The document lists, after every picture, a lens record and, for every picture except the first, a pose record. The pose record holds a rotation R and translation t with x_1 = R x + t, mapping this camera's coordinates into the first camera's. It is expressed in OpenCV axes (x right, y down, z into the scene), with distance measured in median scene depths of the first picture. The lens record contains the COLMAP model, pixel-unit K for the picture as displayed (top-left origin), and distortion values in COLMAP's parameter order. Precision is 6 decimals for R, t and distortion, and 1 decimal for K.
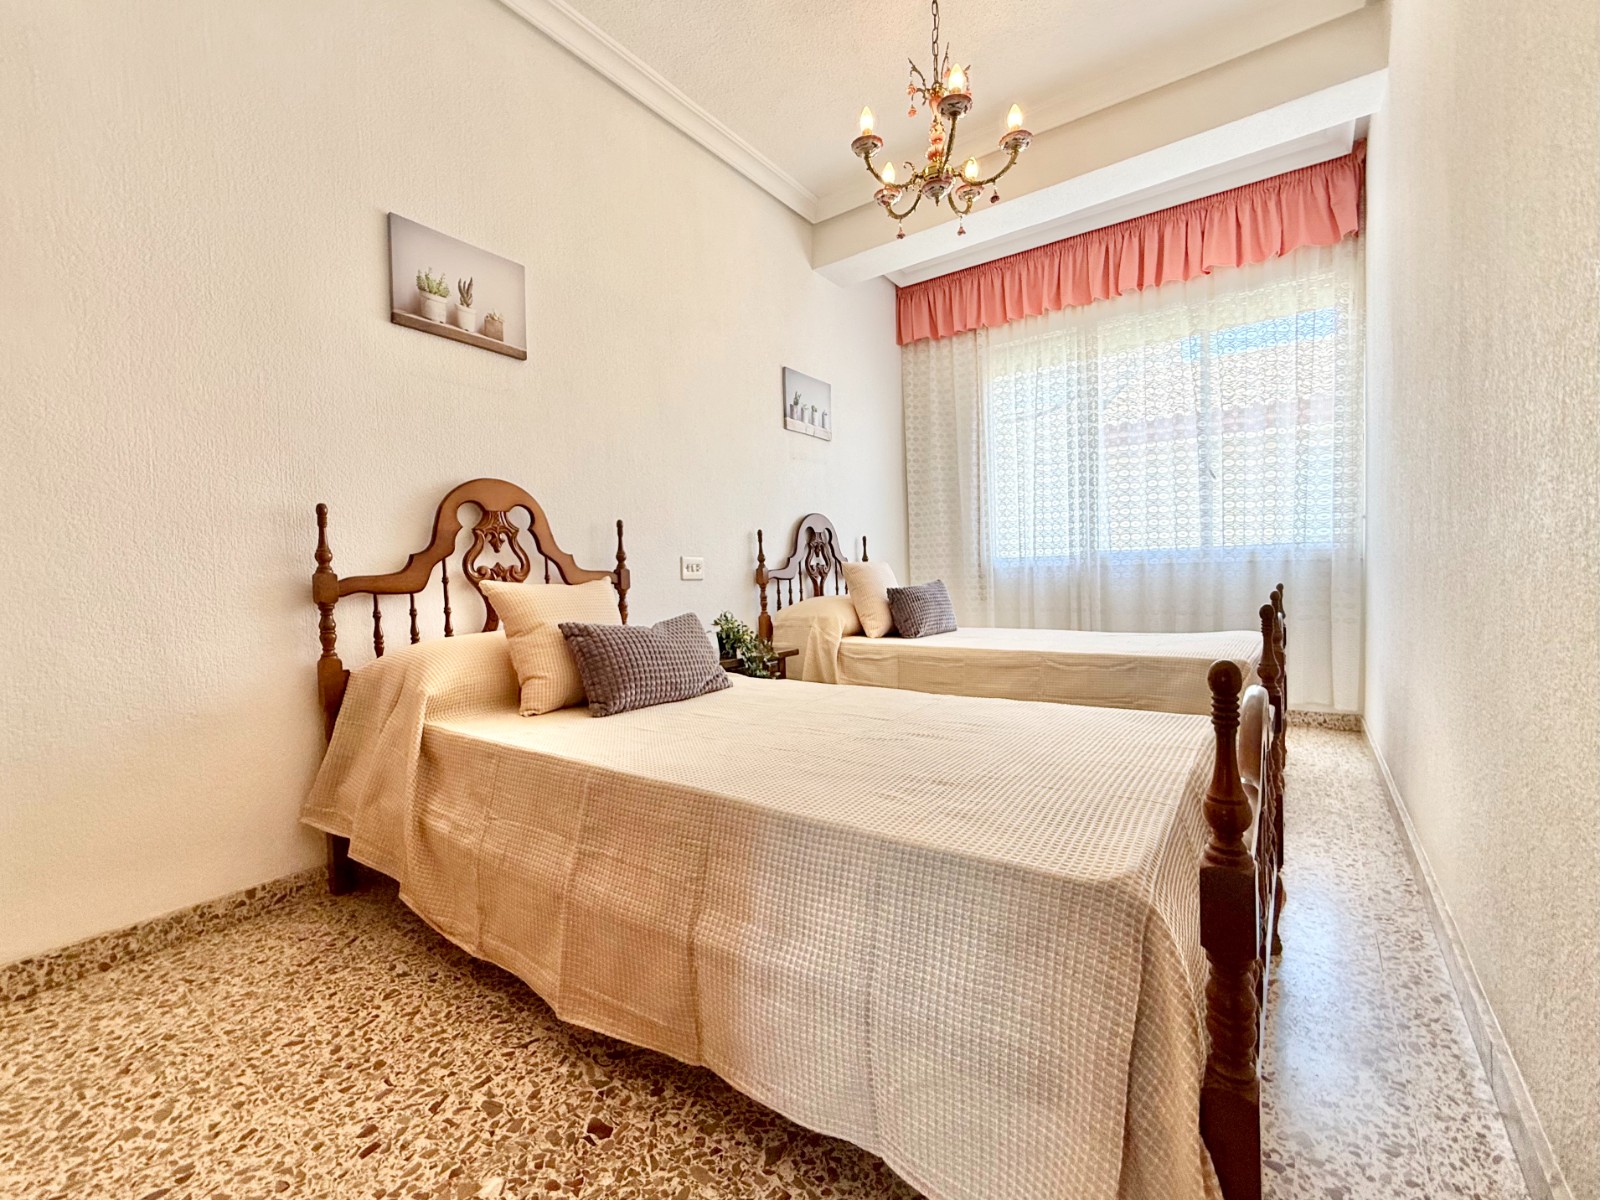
lens RADIAL K [[649.5, 0, 806.7], [0, 649.5, 599.9], [0, 0, 1]] dist [-0.002084, -0.000249]
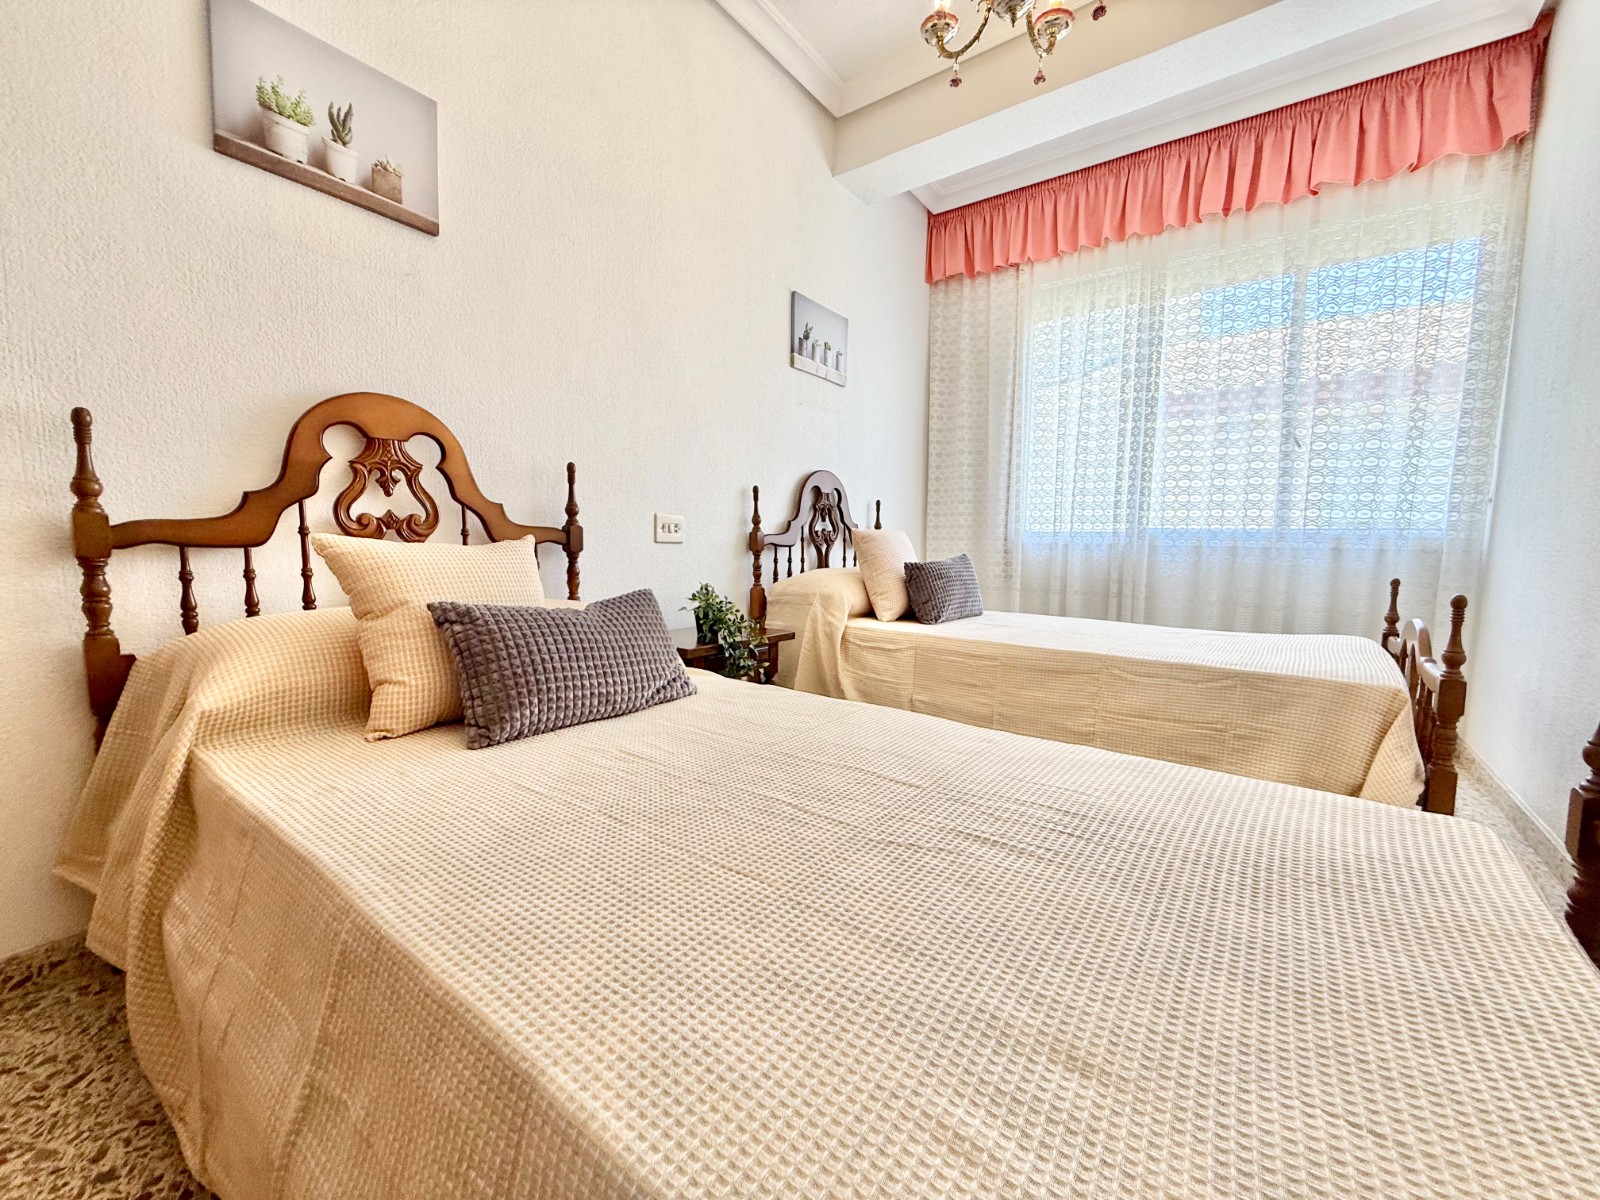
lens RADIAL K [[632.4, 0, 803.0], [0, 632.4, 598.2], [0, 0, 1]] dist [0.000172, 0.000002]
pose [[0.998934, 0.043824, -0.014535, 0.007334], [-0.042979, 0.997611, 0.054090, -0.010794], [0.016871, -0.053408, 0.998430, 0.188835]]
